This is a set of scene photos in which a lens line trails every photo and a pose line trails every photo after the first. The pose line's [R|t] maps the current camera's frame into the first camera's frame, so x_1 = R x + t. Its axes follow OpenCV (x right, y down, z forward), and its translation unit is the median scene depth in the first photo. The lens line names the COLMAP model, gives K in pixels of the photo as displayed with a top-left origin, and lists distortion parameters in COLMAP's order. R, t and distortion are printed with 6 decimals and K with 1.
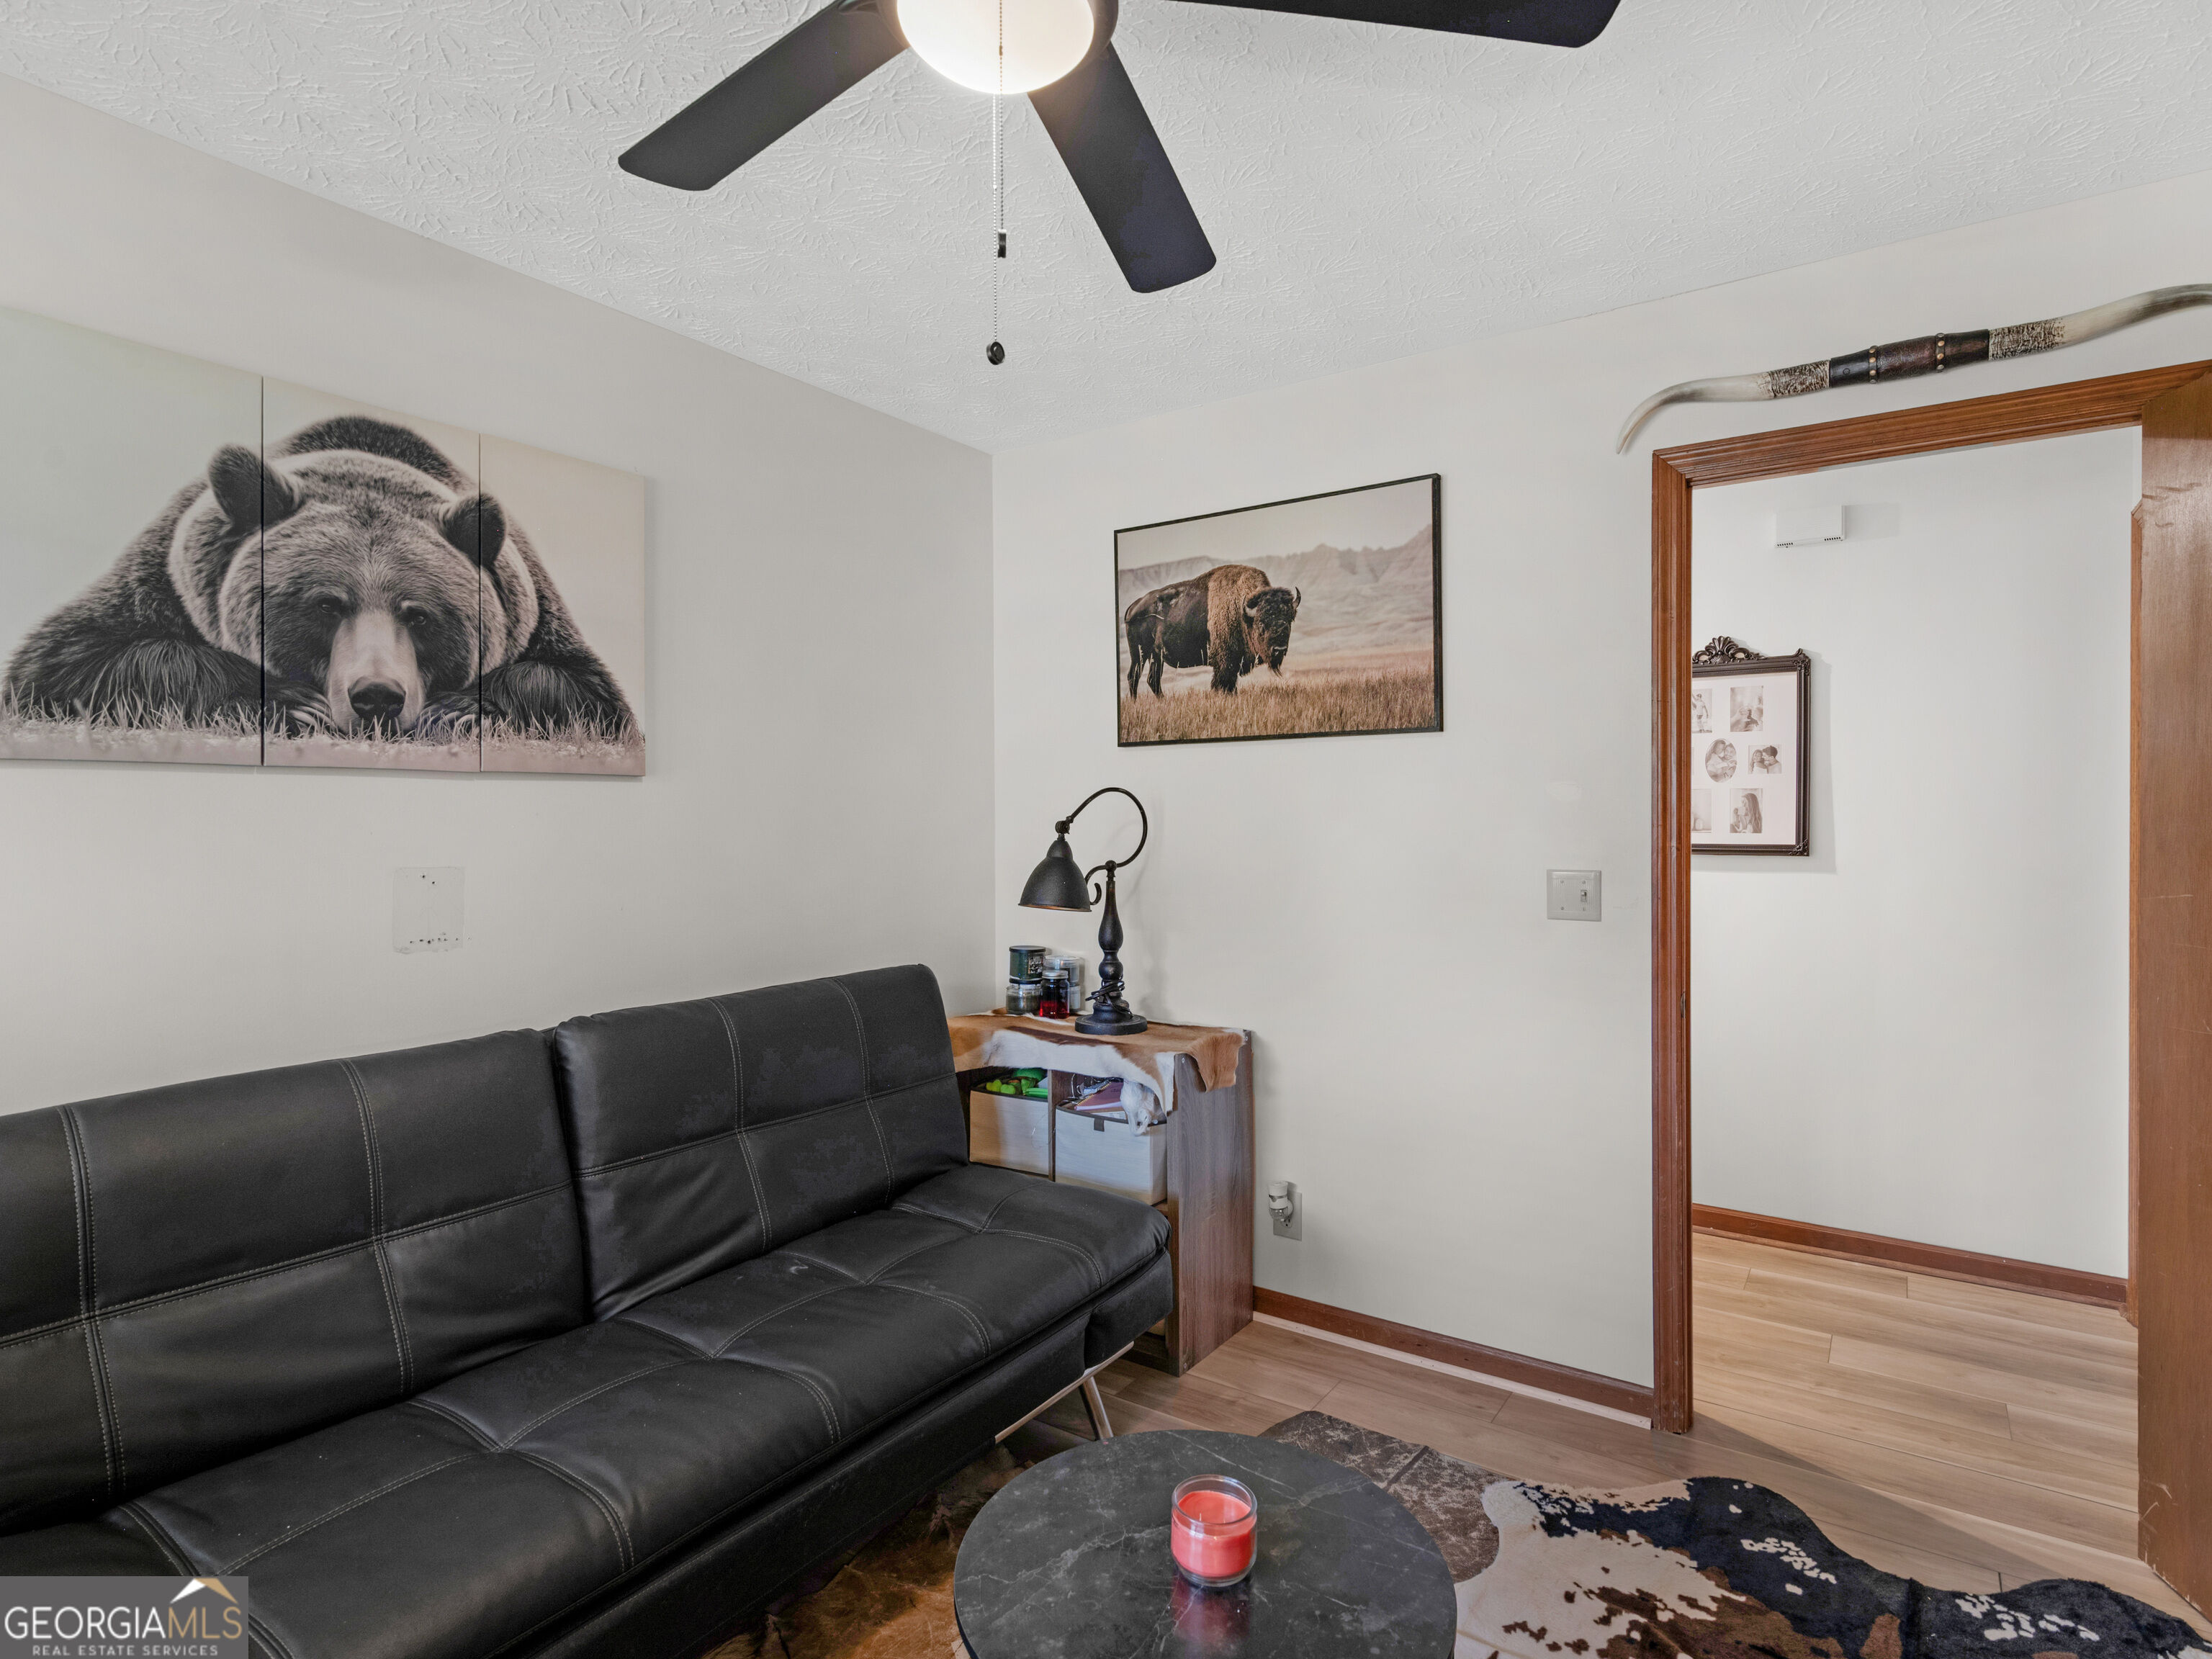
lens RADIAL K [[1164.1, 0, 1148.3], [0, 1164.1, 828.6], [0, 0, 1]] dist [0.004642, -0.000202]
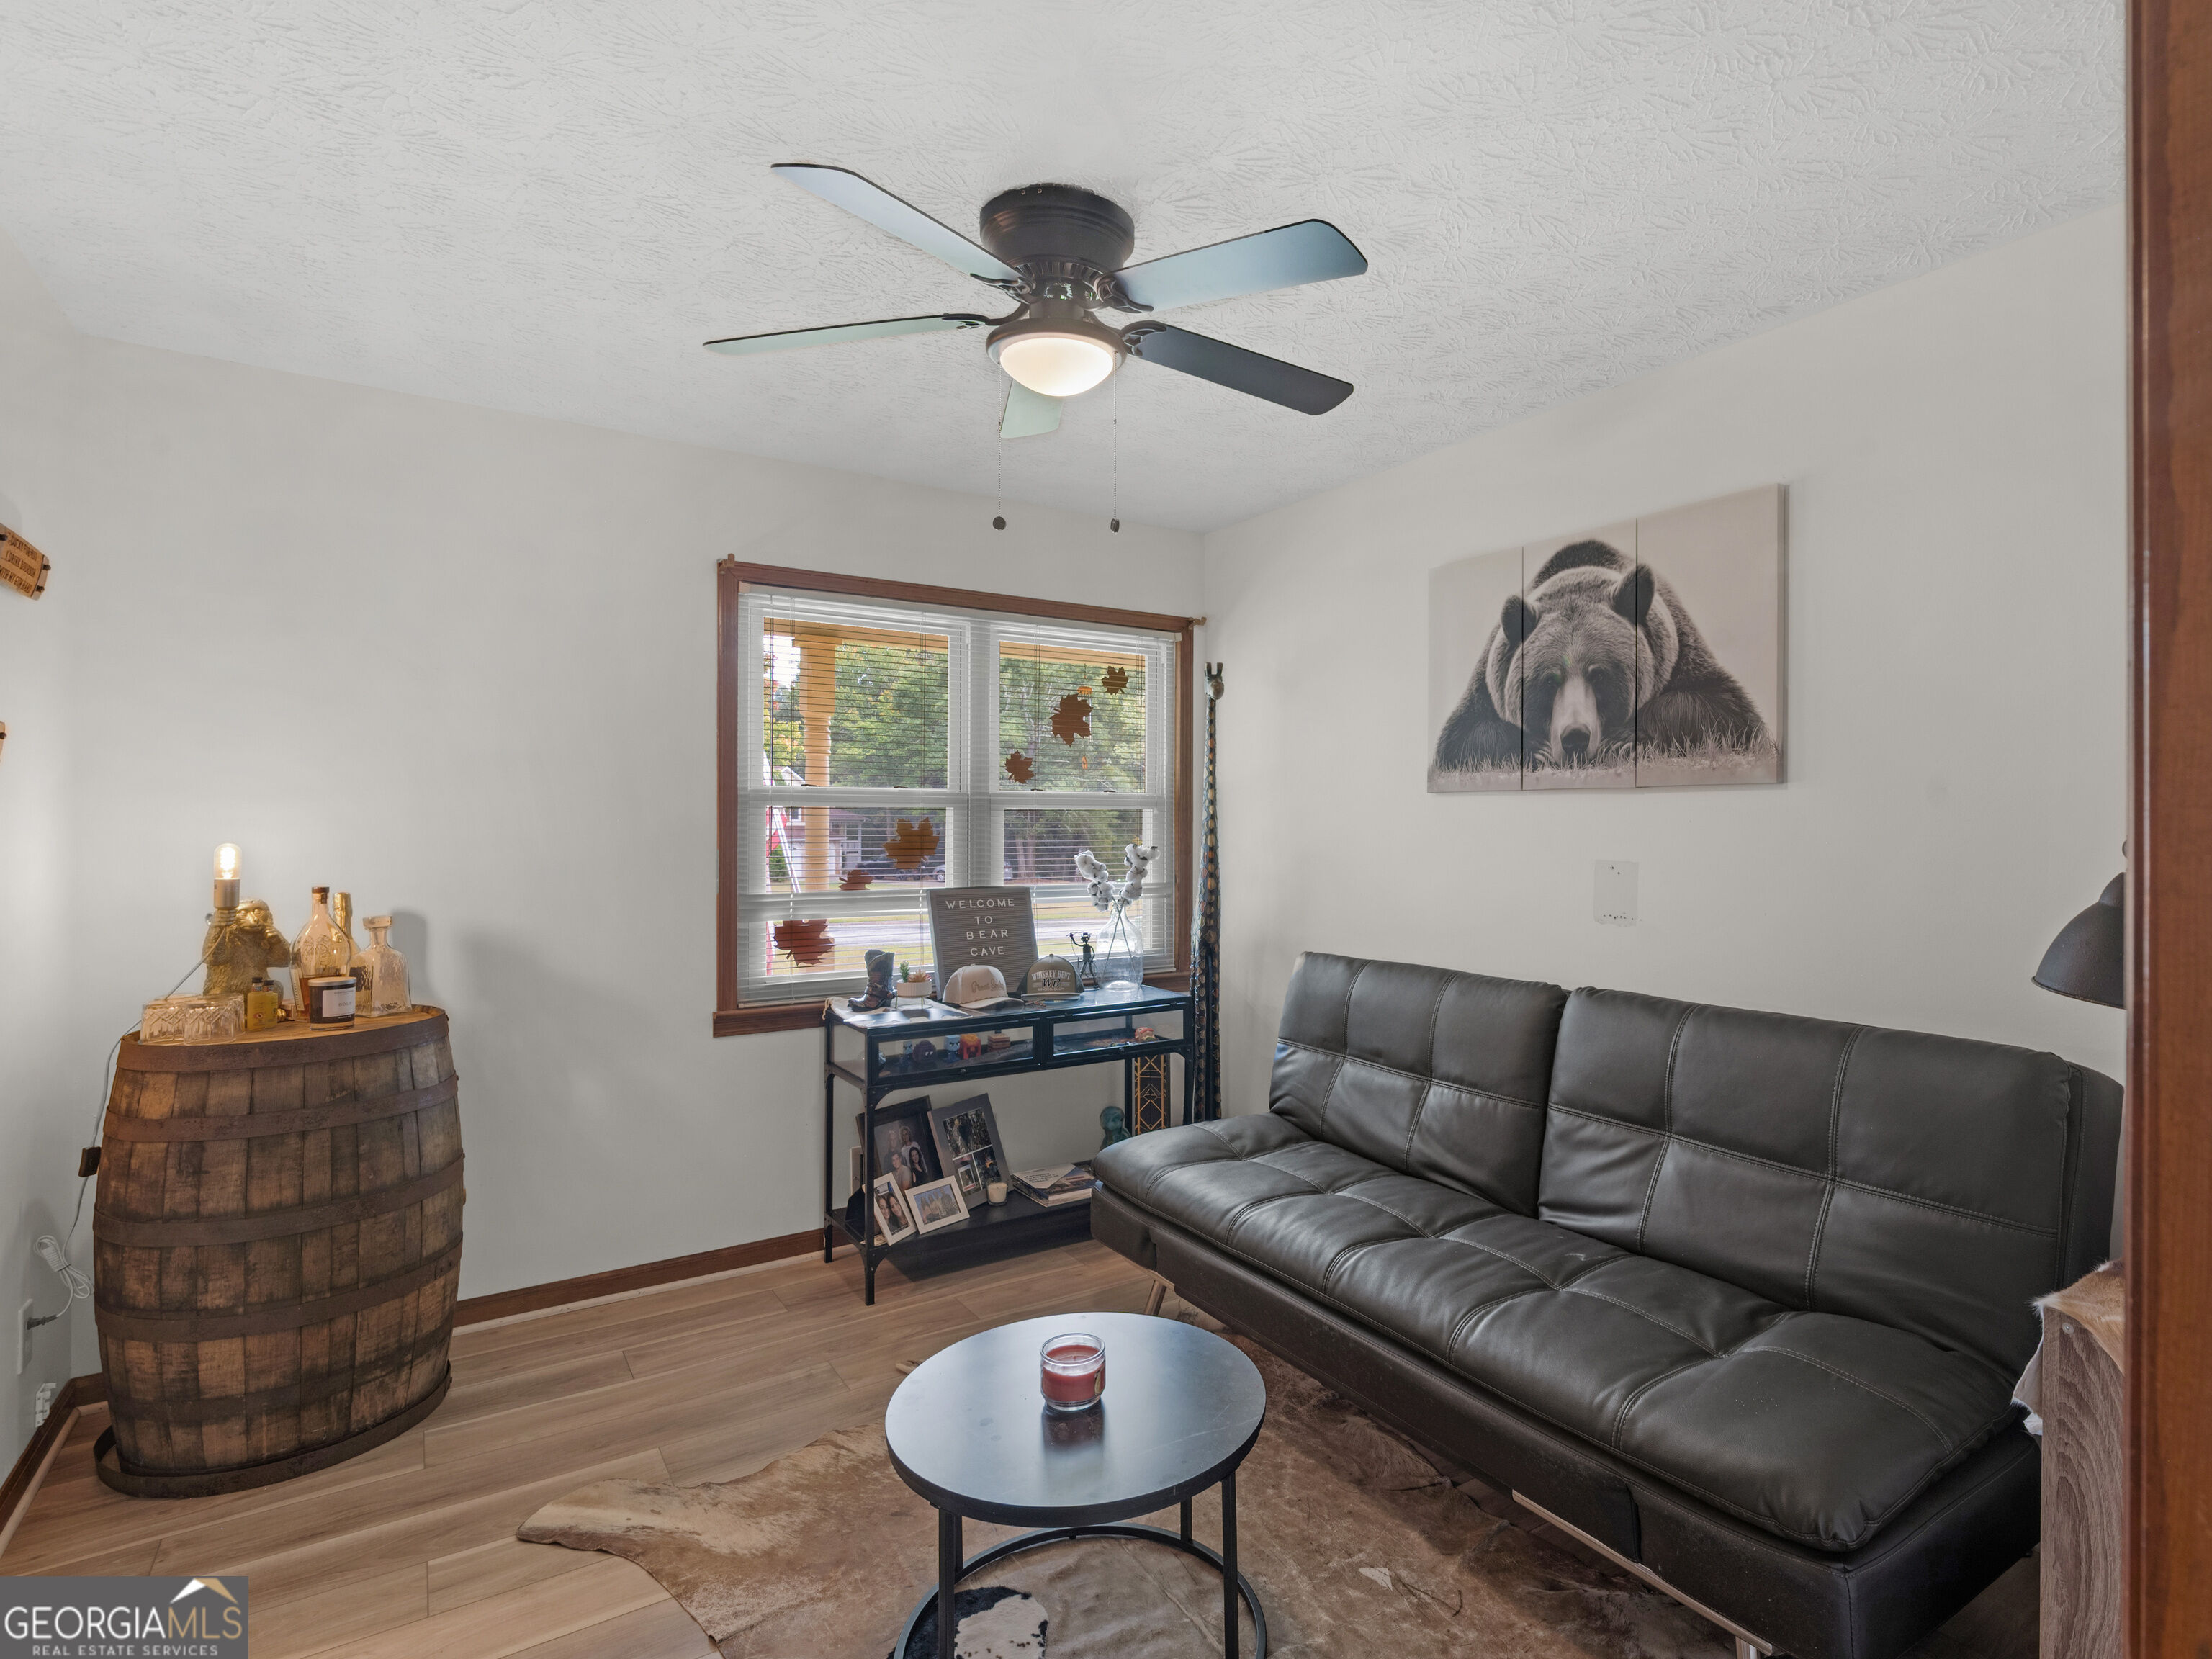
lens RADIAL K [[1090.5, 0, 1114.1], [0, 1090.5, 821.9], [0, 0, 1]] dist [0.000605, -0.001528]
pose [[-0.413747, 0.000809, -0.910391, 0.775162], [-0.017498, 0.999808, 0.008841, -0.013096], [0.910224, 0.019588, -0.413654, 1.039764]]
